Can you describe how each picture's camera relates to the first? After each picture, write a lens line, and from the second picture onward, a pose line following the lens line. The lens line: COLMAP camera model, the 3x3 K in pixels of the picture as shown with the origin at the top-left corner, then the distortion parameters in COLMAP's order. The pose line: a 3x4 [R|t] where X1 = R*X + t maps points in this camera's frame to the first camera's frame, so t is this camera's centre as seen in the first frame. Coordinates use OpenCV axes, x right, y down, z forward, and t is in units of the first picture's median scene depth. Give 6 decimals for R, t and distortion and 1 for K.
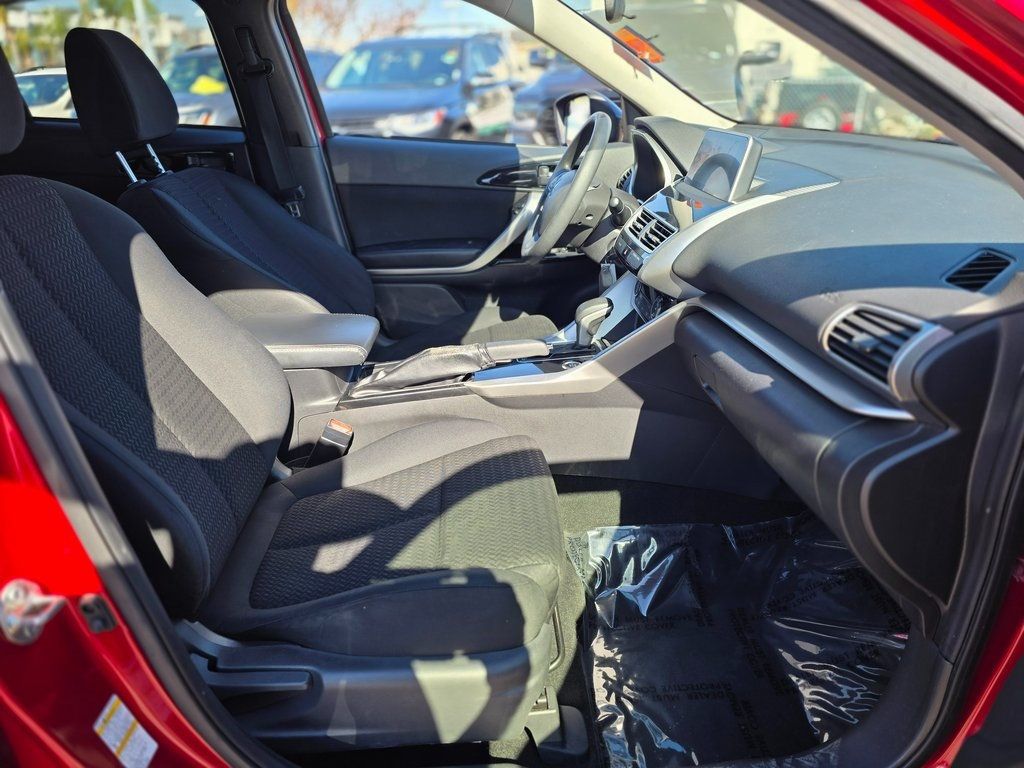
lens RADIAL K [[692.7, 0, 512.0], [0, 692.7, 384.0], [0, 0, 1]] dist [0.001940, -0.003261]
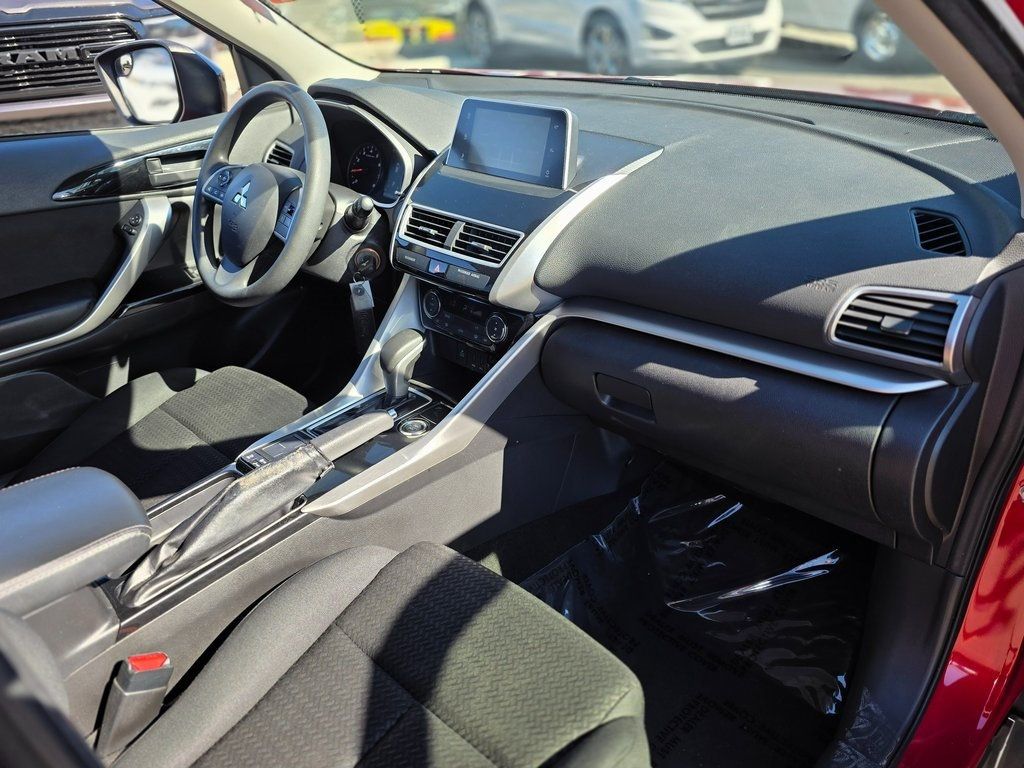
lens RADIAL K [[813.8, 0, 512.0], [0, 813.8, 384.0], [0, 0, 1]] dist [0.011943, 0.004921]
pose [[0.737730, -0.318539, 0.595221, -0.350112], [0.287234, 0.946002, 0.150259, -0.176849], [-0.610943, 0.060117, 0.789389, 0.230486]]
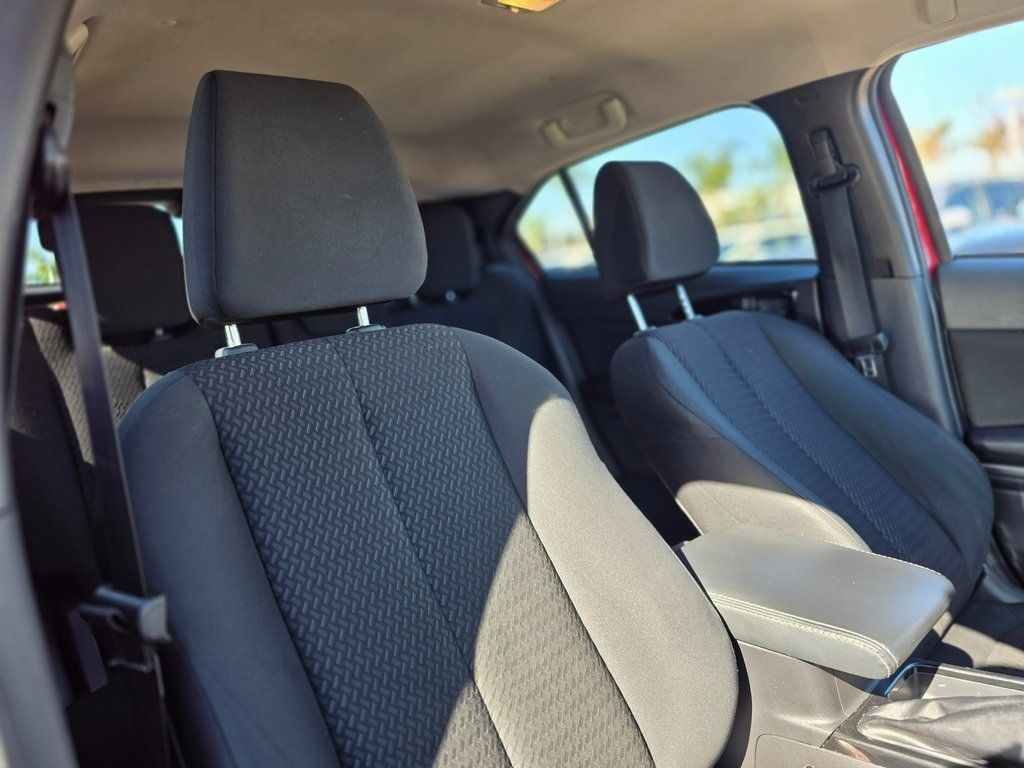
lens RADIAL K [[692.7, 0, 512.0], [0, 692.7, 384.0], [0, 0, 1]] dist [0.001940, -0.003261]
pose [[0.641284, 0.047403, -0.765838, -0.019841], [-0.205123, 0.972356, -0.111577, -0.120665], [0.739378, 0.228643, 0.633280, 0.434127]]
